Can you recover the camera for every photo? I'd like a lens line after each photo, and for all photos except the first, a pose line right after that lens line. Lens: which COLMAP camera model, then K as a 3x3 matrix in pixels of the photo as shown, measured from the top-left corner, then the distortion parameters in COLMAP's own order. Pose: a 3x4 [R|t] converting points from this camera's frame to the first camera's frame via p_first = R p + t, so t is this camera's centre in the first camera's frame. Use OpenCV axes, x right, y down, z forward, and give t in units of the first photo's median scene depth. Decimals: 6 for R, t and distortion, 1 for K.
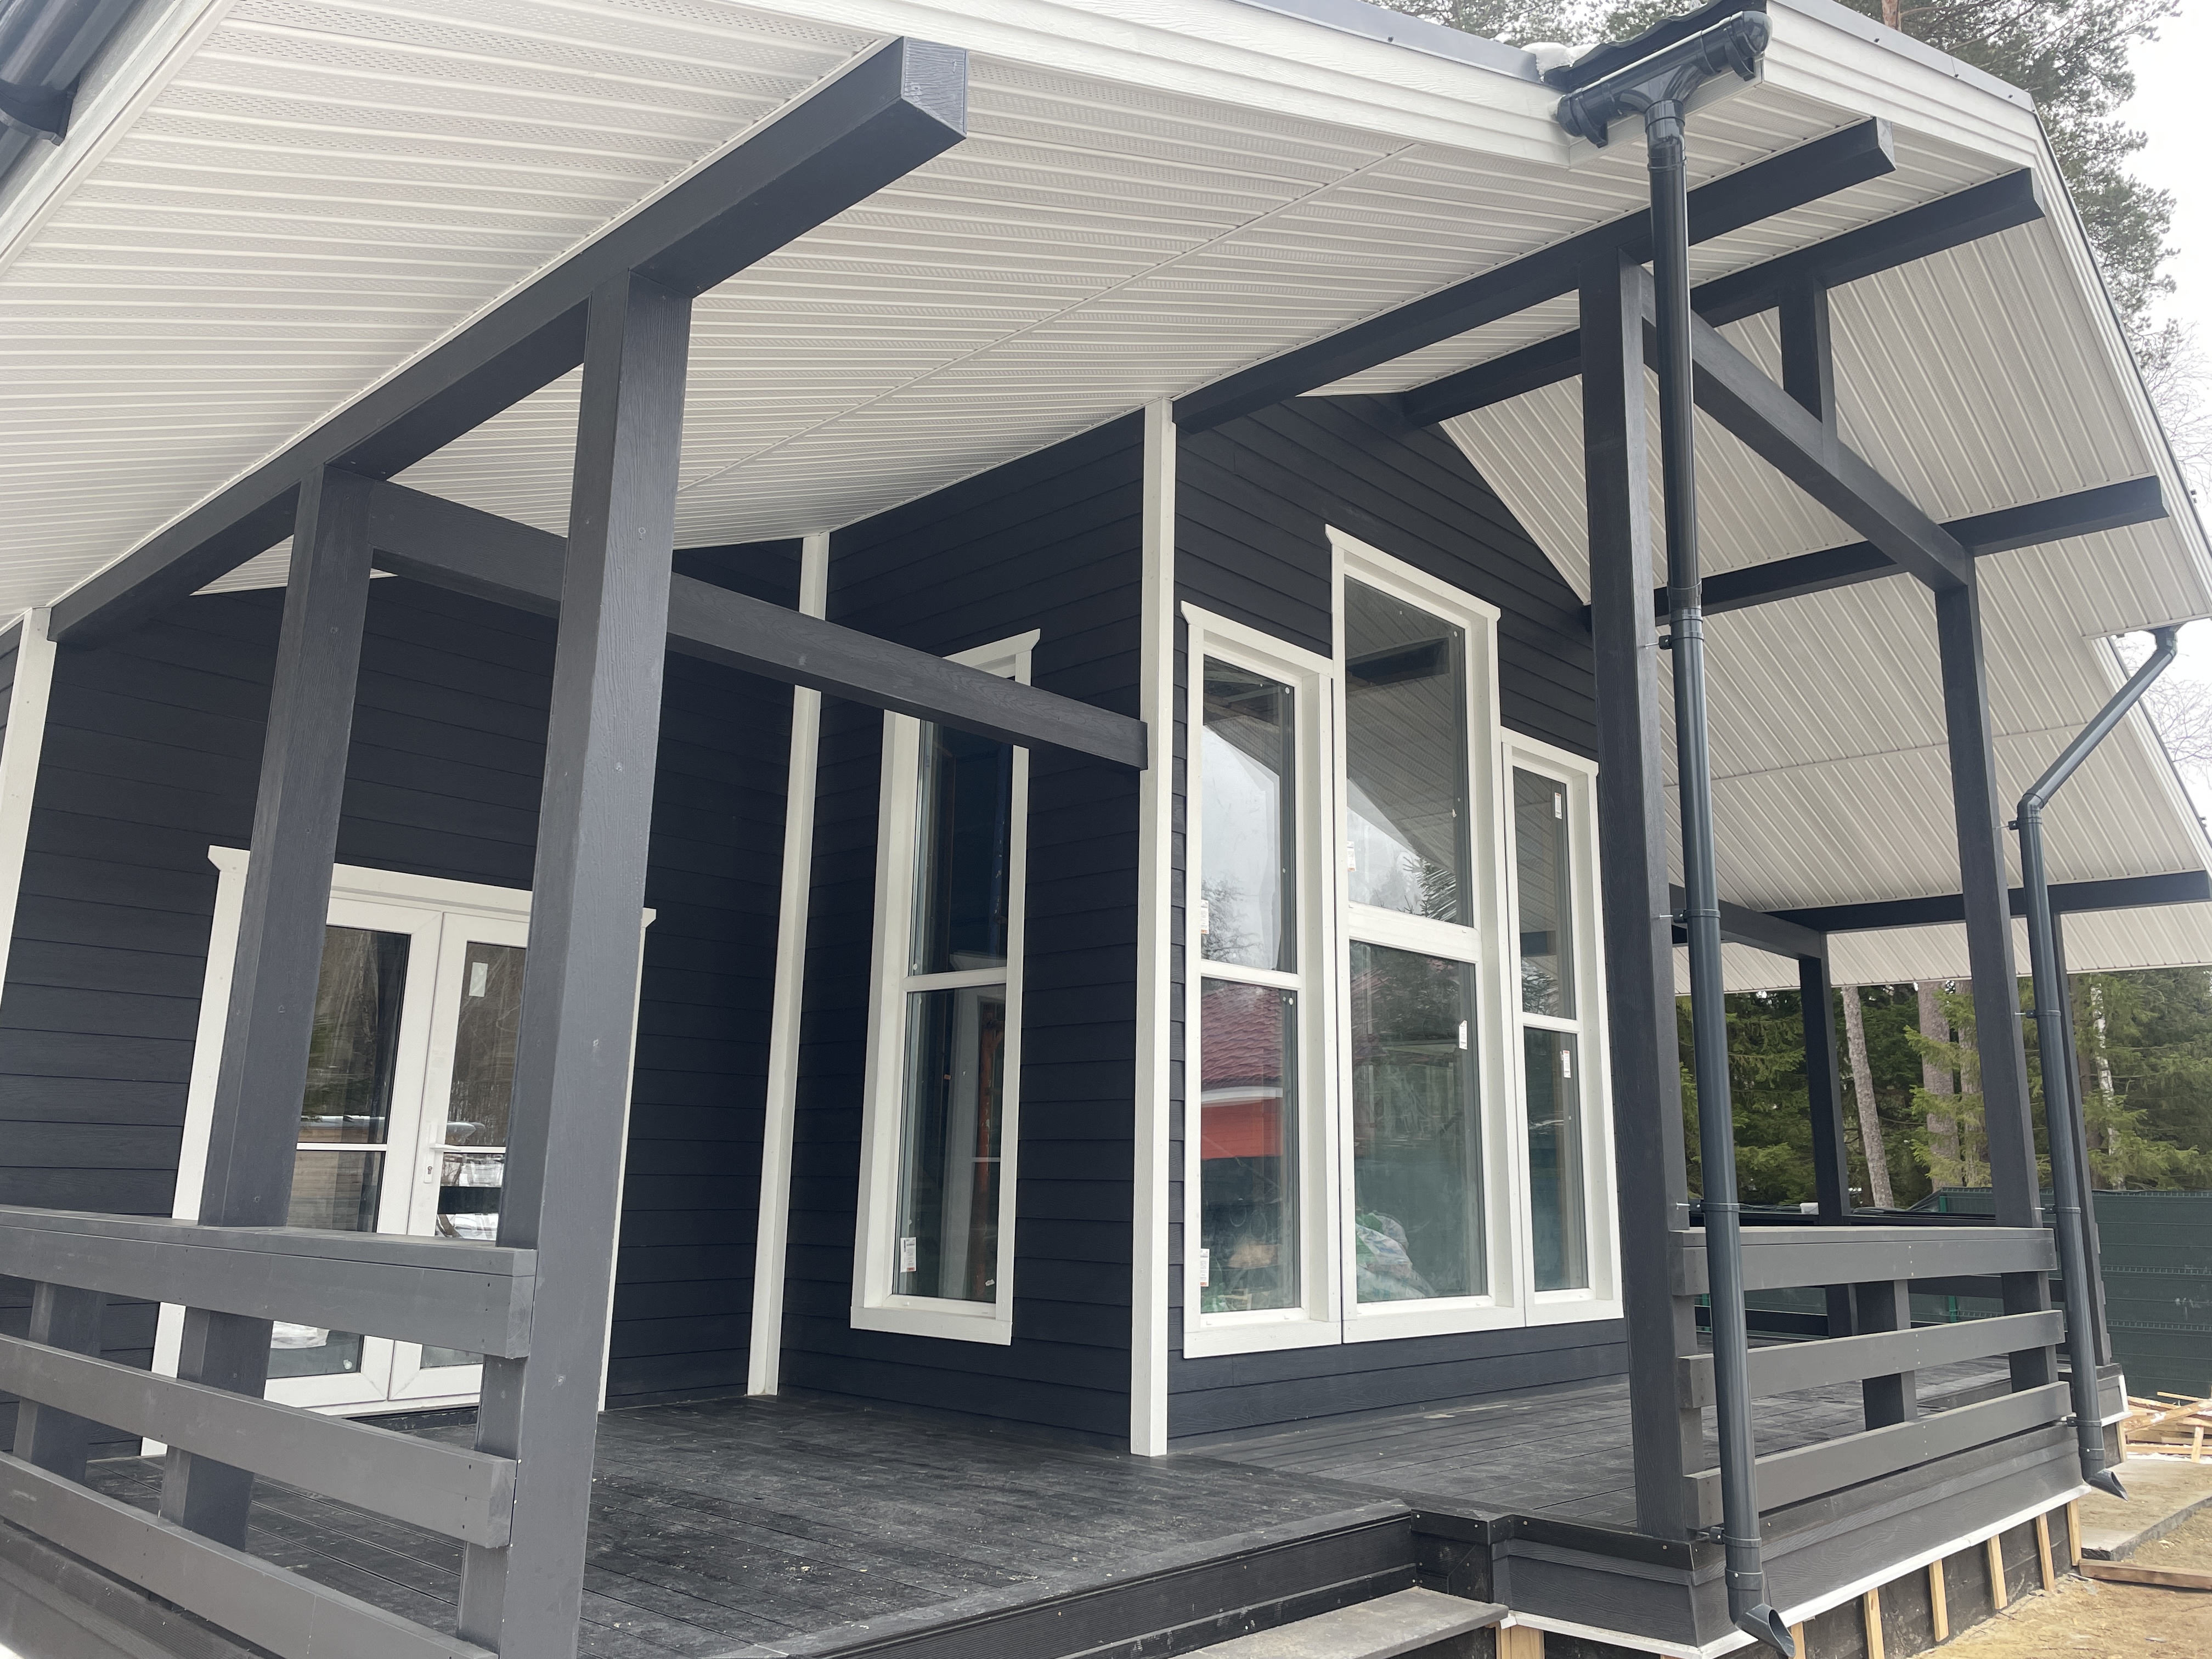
lens RADIAL K [[1675.8, 0, 1099.2], [0, 1675.8, 808.4], [0, 0, 1]] dist [0.090119, -0.113444]
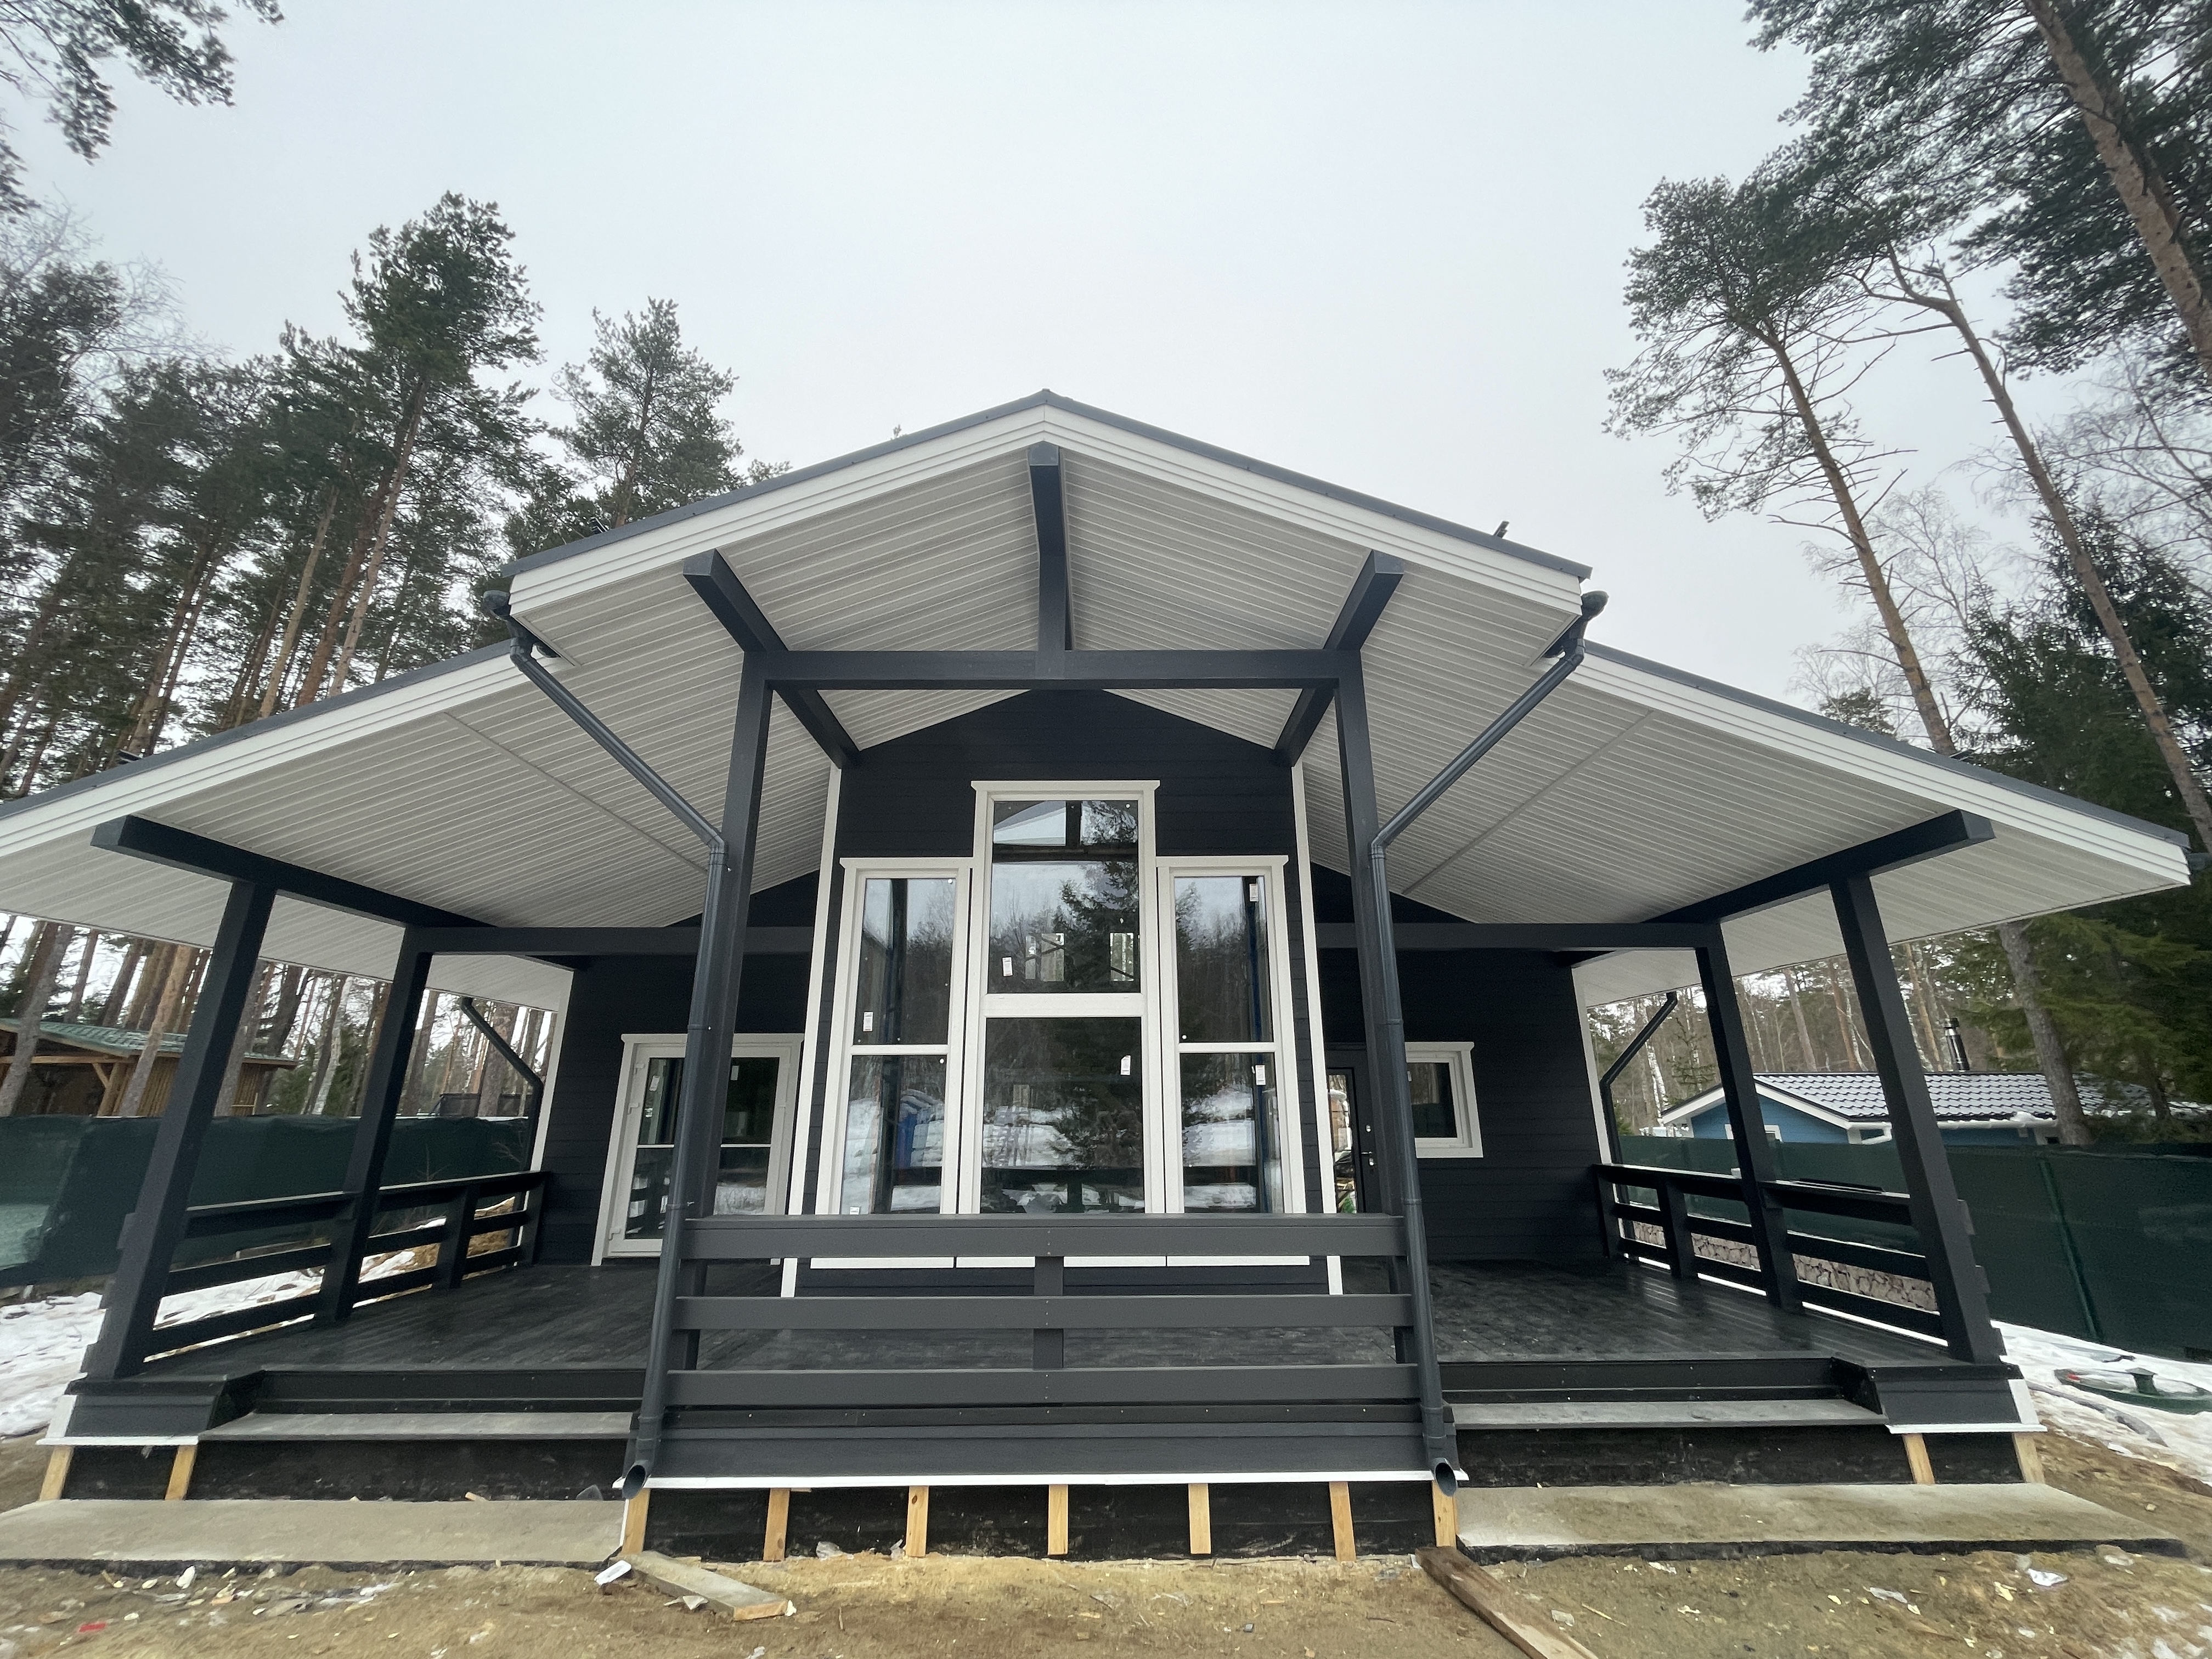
lens RADIAL K [[887.8, 0, 1106.0], [0, 887.8, 829.5], [0, 0, 1]] dist [-0.001876, -0.000311]
pose [[0.681609, -0.241370, -0.690760, 0.956292], [0.174030, 0.970414, -0.167365, 0.067824], [0.710720, -0.006136, 0.703449, 0.490411]]
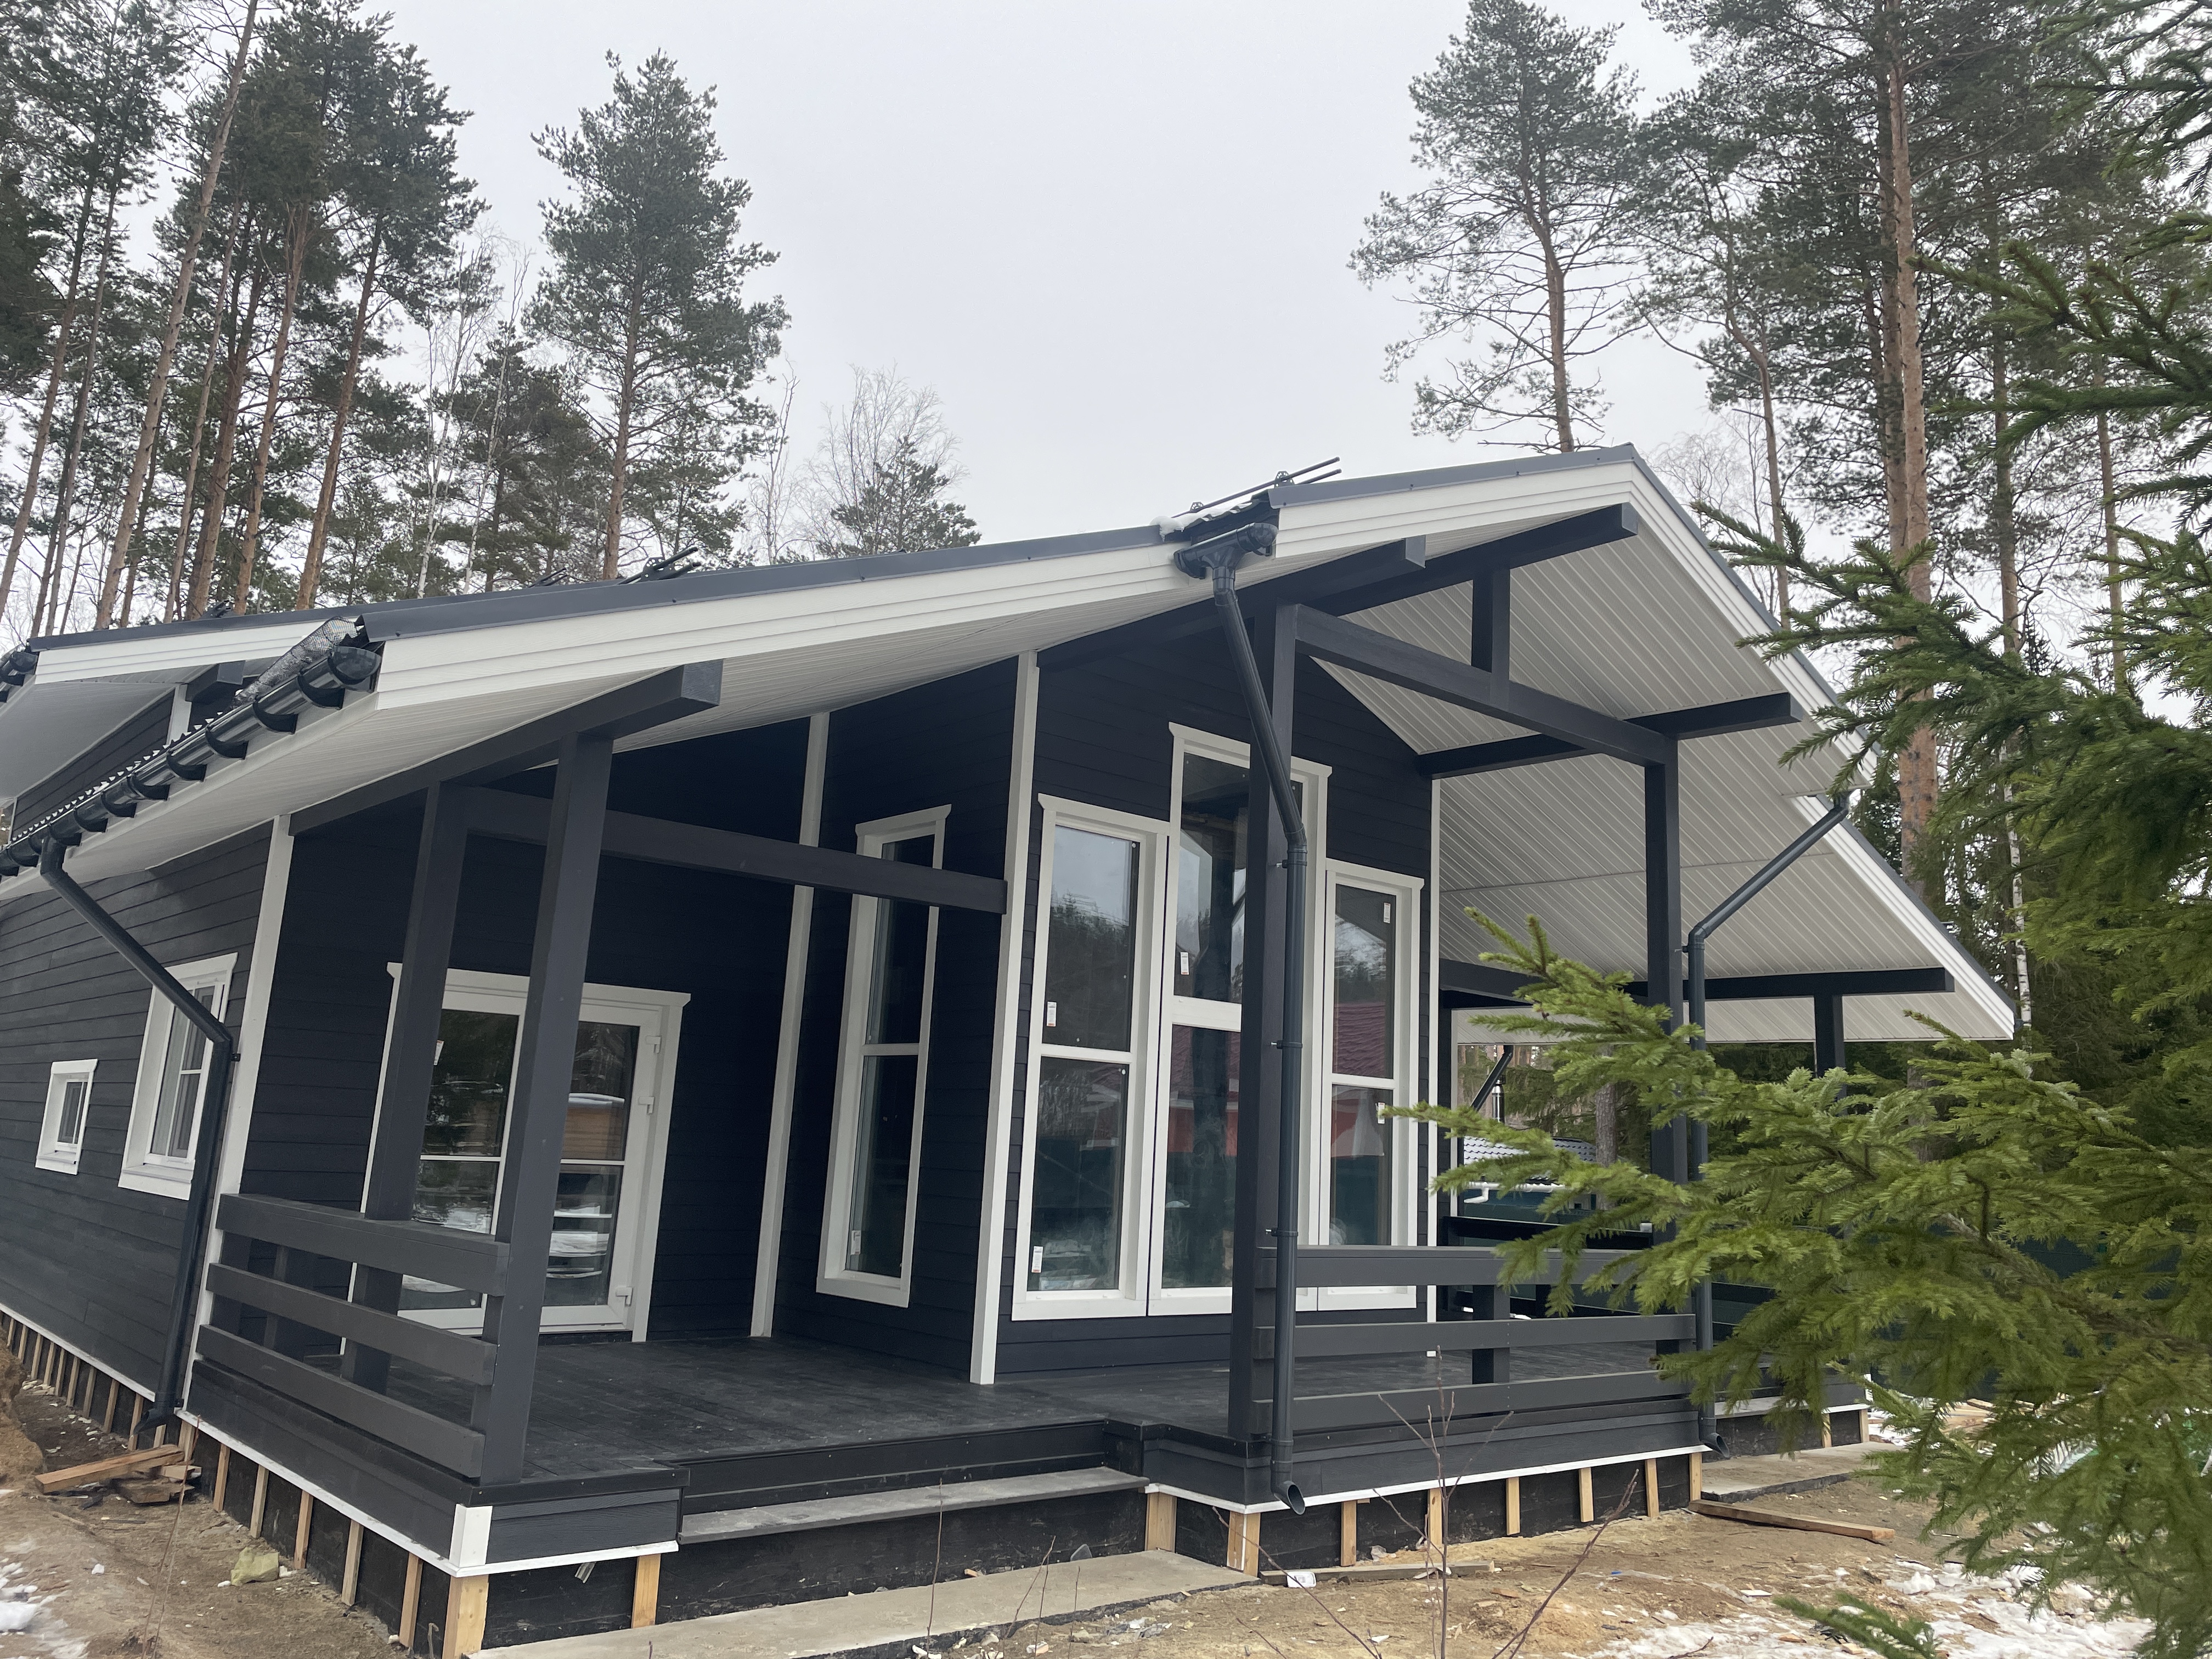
lens RADIAL K [[1671.1, 0, 1104.5], [0, 1671.1, 810.0], [0, 0, 1]] dist [0.094087, -0.117124]
pose [[0.994397, 0.010396, -0.105195, 0.250817], [-0.009093, 0.999876, 0.012859, -0.126366], [0.105316, -0.011831, 0.994368, -0.404796]]
